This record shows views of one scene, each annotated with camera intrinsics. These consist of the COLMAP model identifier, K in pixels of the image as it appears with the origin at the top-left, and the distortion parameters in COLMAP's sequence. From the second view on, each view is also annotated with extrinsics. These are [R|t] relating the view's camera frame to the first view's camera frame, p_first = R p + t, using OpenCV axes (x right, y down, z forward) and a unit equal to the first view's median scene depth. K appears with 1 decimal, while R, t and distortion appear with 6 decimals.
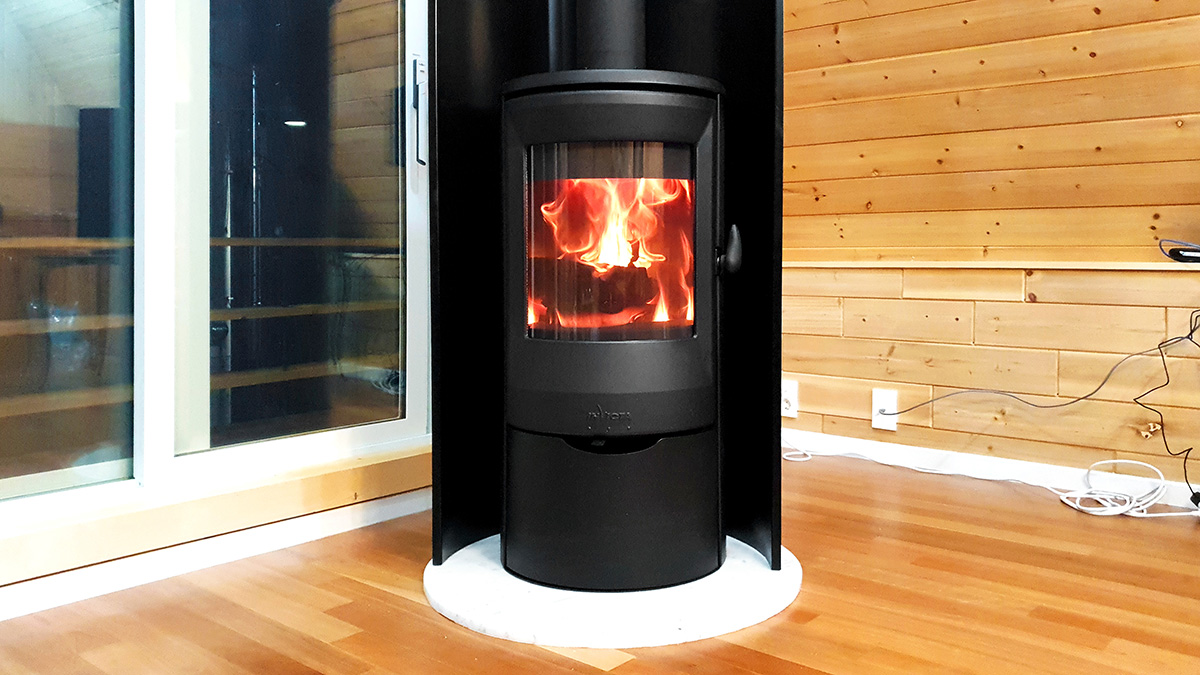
lens RADIAL K [[983.0, 0, 612.1], [0, 983.0, 261.1], [0, 0, 1]] dist [0.006236, 0.005309]
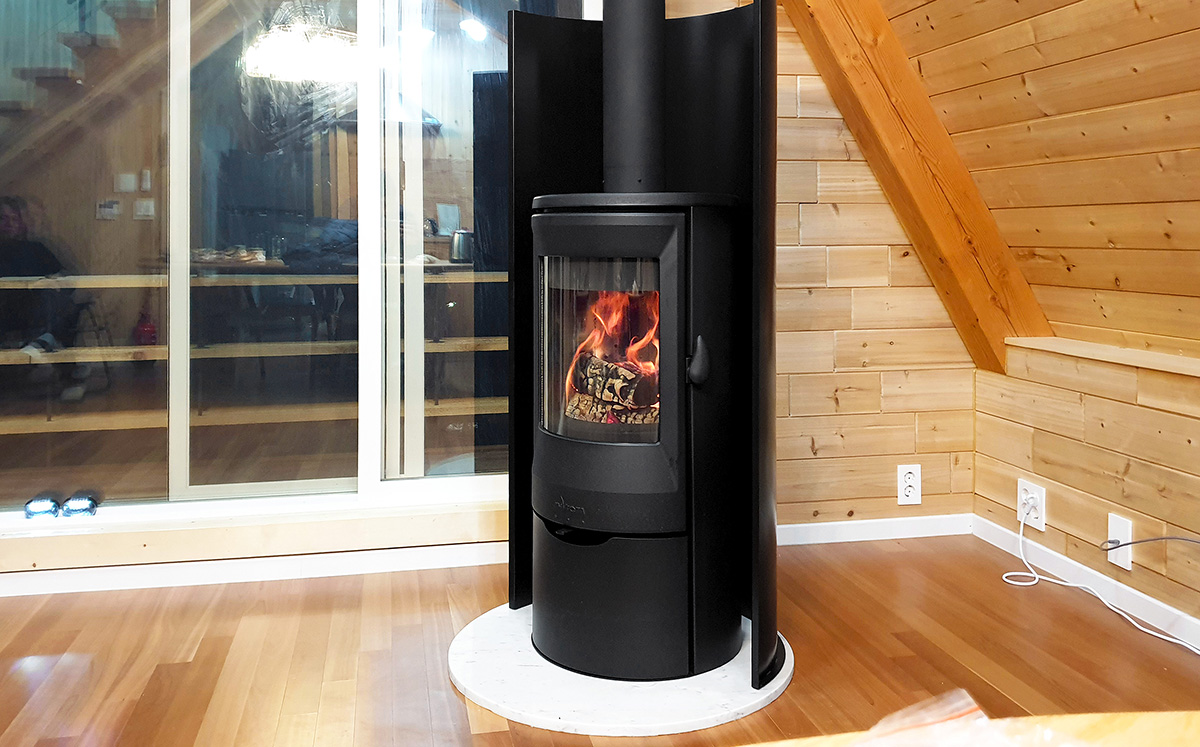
lens RADIAL K [[1089.6, 0, 598.9], [0, 1089.6, 250.3], [0, 0, 1]] dist [0.007510, 0.111727]
pose [[0.787285, 0.005033, -0.616568, 0.571526], [0.004299, 0.999898, 0.013652, -0.114815], [0.616574, -0.013399, 0.787183, 0.042541]]
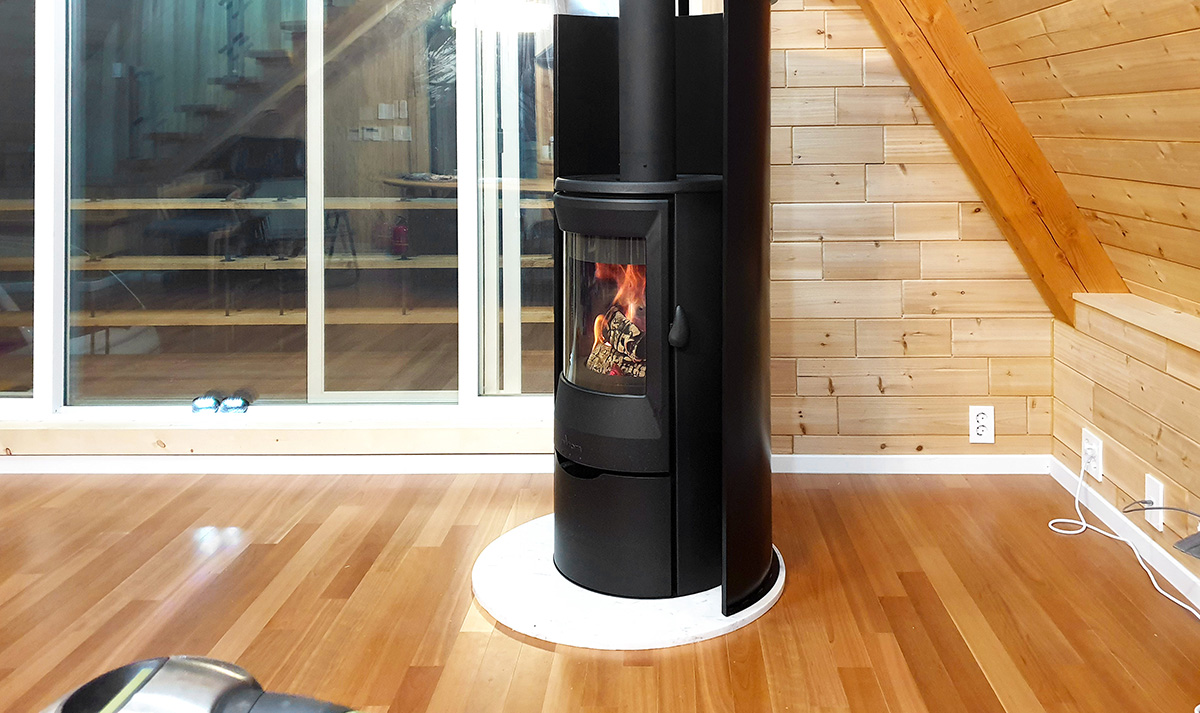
lens RADIAL K [[992.7, 0, 650.3], [0, 992.7, 150.5], [0, 0, 1]] dist [-0.008222, 0.090170]
pose [[0.645461, 0.020580, -0.763516, 0.743446], [-0.011141, 0.999784, 0.017530, -0.180771], [0.763712, -0.002809, 0.645551, 0.147716]]
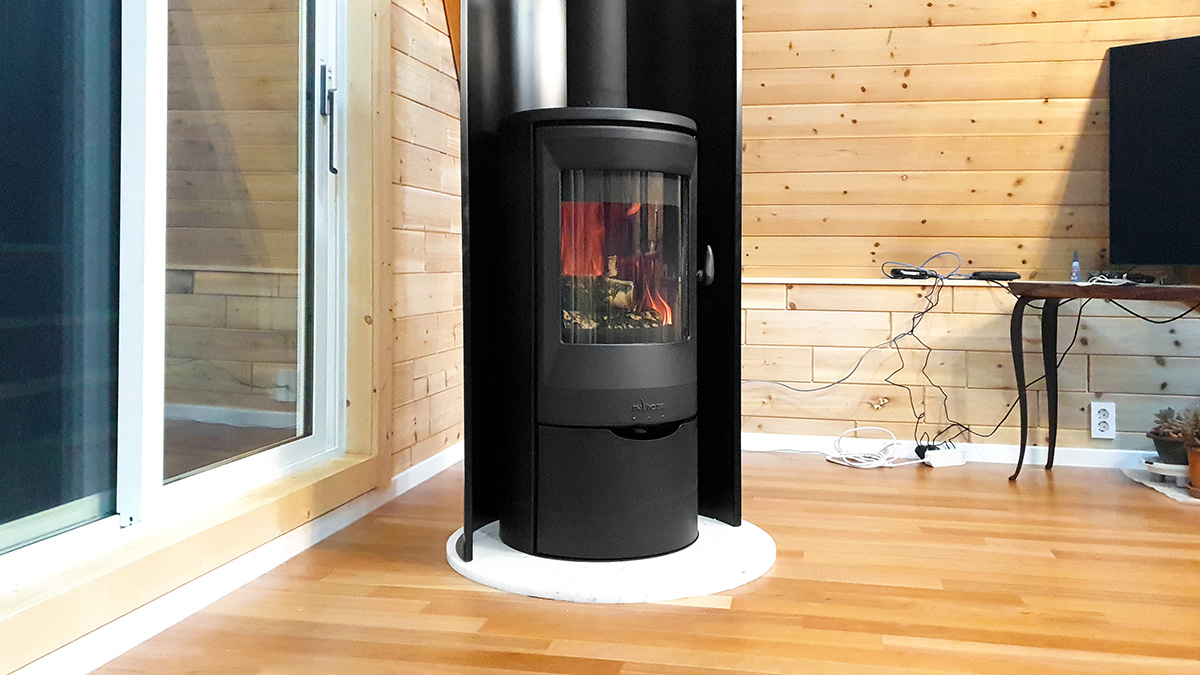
lens RADIAL K [[983.0, 0, 612.1], [0, 983.0, 261.1], [0, 0, 1]] dist [0.006236, 0.005309]
pose [[0.873239, 0.013932, 0.487093, -0.418729], [-0.005364, 0.999805, -0.018979, 0.004920], [-0.487263, 0.013961, 0.873144, 0.002227]]
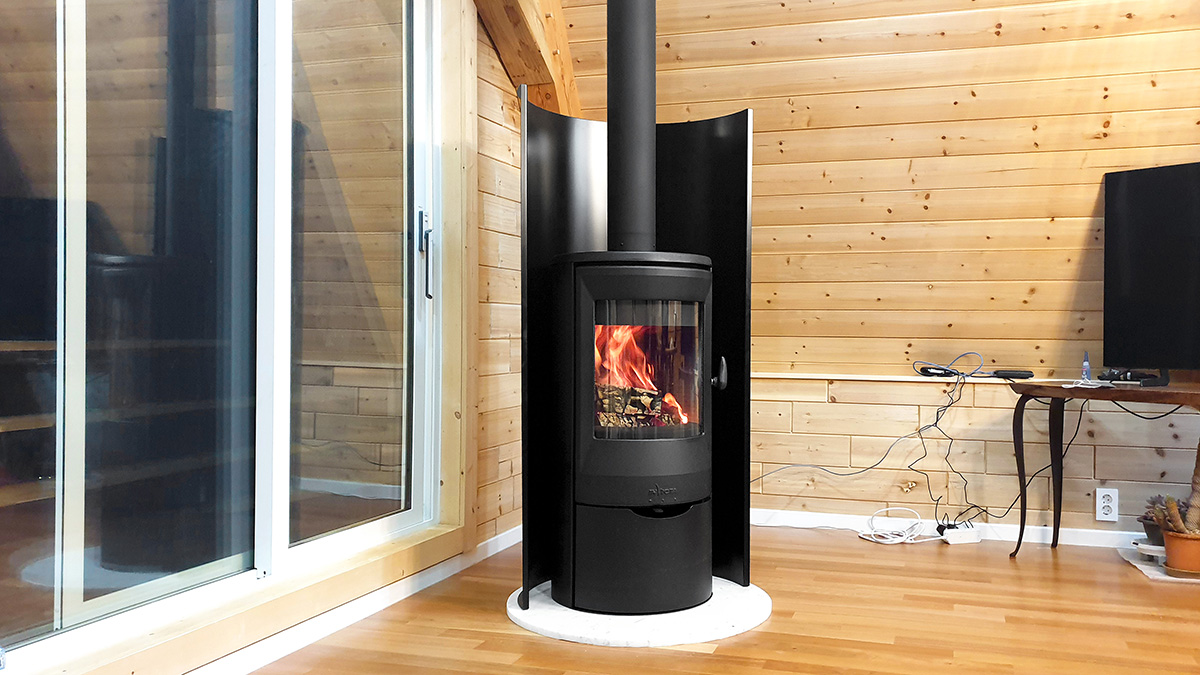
lens RADIAL K [[973.8, 0, 655.3], [0, 973.8, 347.2], [0, 0, 1]] dist [0.007077, 0.005424]
pose [[0.914204, 0.006834, 0.405197, -0.408828], [-0.005309, 0.999974, -0.004886, -0.032459], [-0.405220, 0.002316, 0.914216, -0.207777]]
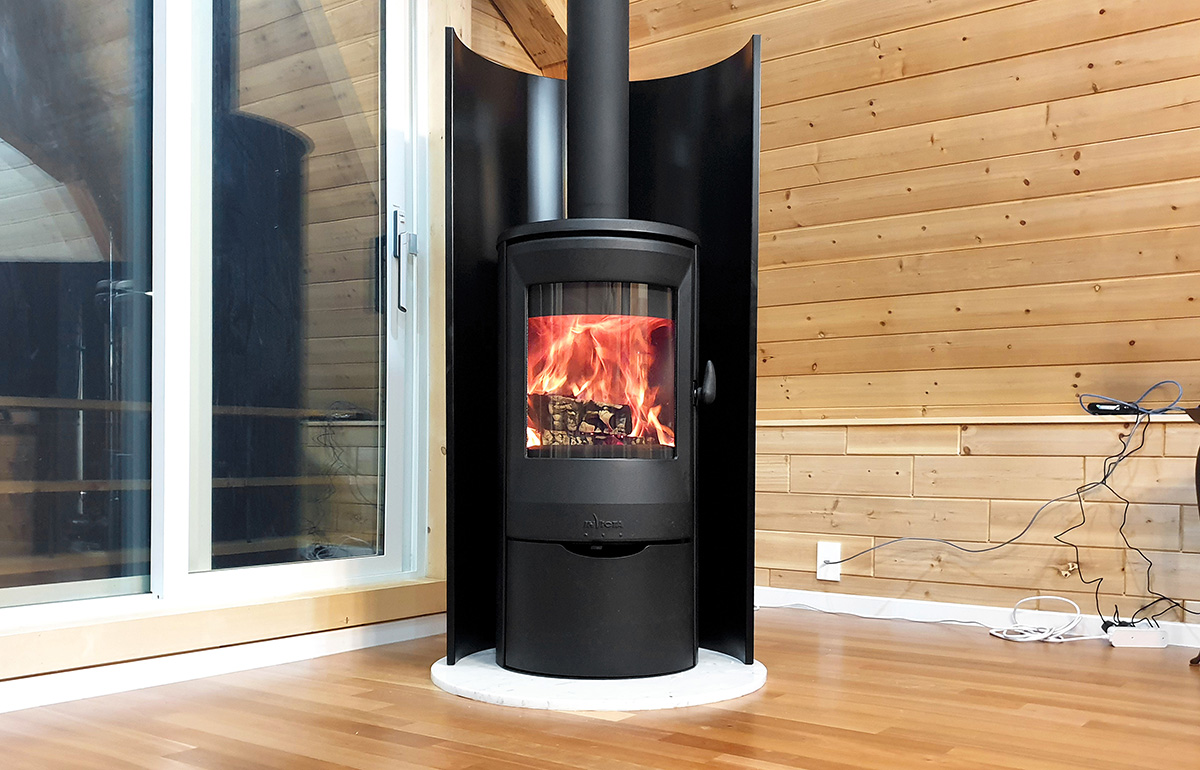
lens RADIAL K [[1132.0, 0, 585.3], [0, 1132.0, 476.2], [0, 0, 1]] dist [-0.000108, -0.004104]
pose [[0.996936, 0.009899, 0.077588, -0.085699], [-0.010306, 0.999935, 0.004849, 0.066341], [-0.077535, -0.005634, 0.996974, -0.204432]]
